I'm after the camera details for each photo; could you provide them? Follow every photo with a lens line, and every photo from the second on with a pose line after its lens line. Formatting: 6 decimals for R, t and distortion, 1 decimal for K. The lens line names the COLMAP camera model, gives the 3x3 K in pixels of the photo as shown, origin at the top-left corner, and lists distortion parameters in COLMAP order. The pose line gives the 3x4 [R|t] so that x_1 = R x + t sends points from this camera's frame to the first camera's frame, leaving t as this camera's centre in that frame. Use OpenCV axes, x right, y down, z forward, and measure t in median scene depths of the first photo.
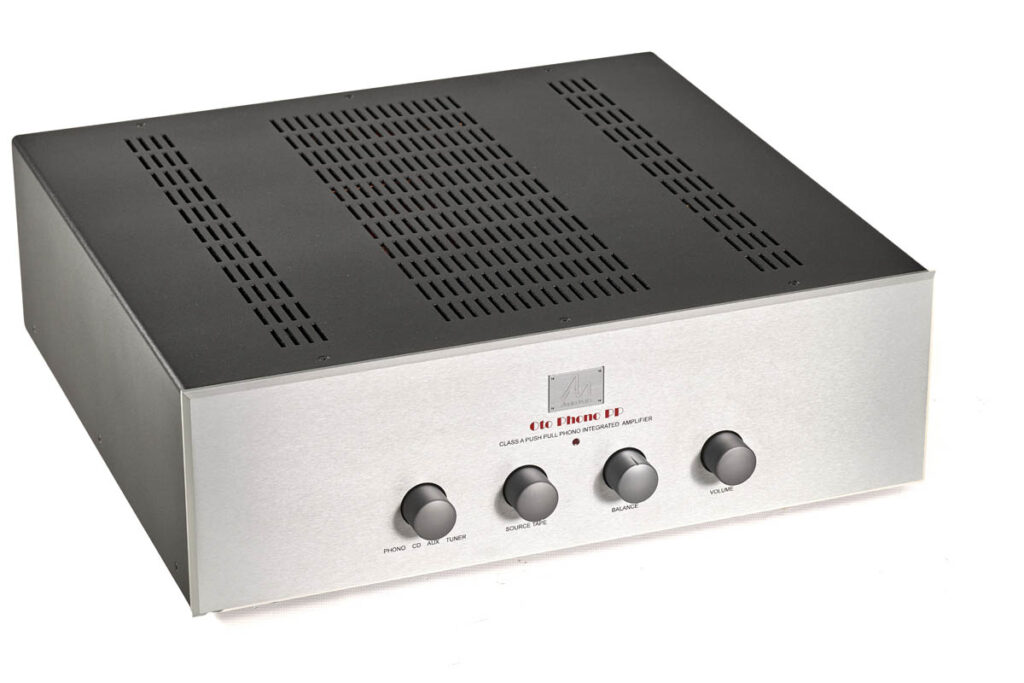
lens RADIAL K [[3151.3, 0, 512.0], [0, 3151.3, 341.5], [0, 0, 1]] dist [0.046176, 0.585525]
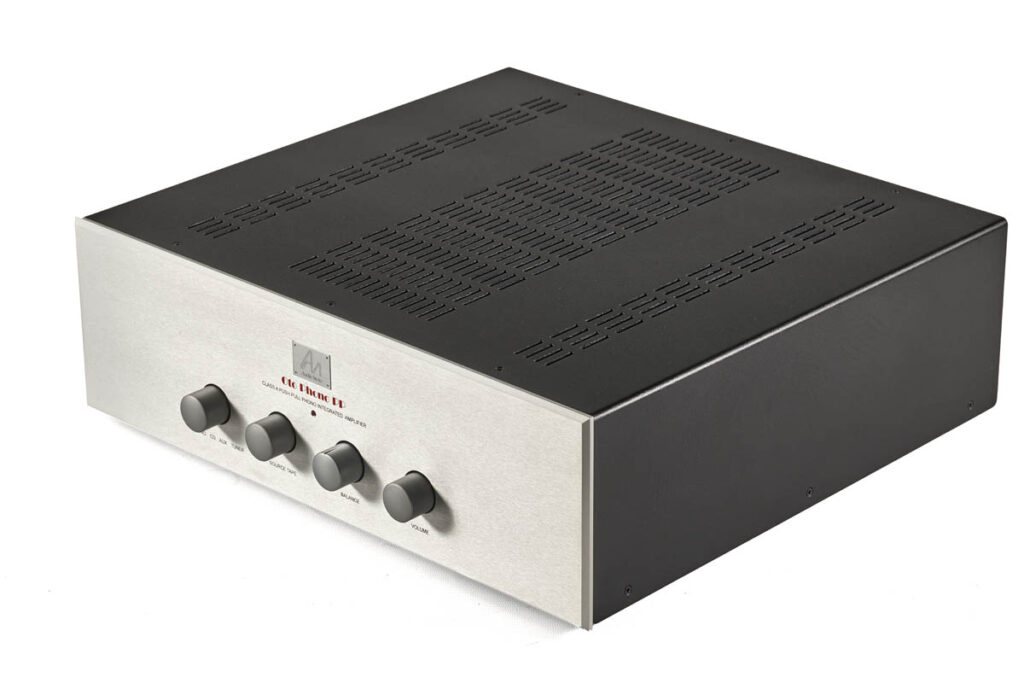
lens RADIAL K [[3151.3, 0, 512.0], [0, 3151.3, 341.5], [0, 0, 1]] dist [0.046176, 0.585525]
pose [[0.435074, 0.368460, -0.821552, 0.940320], [-0.372705, 0.904293, 0.208193, -0.244280], [0.819635, 0.215617, 0.530762, 0.471780]]
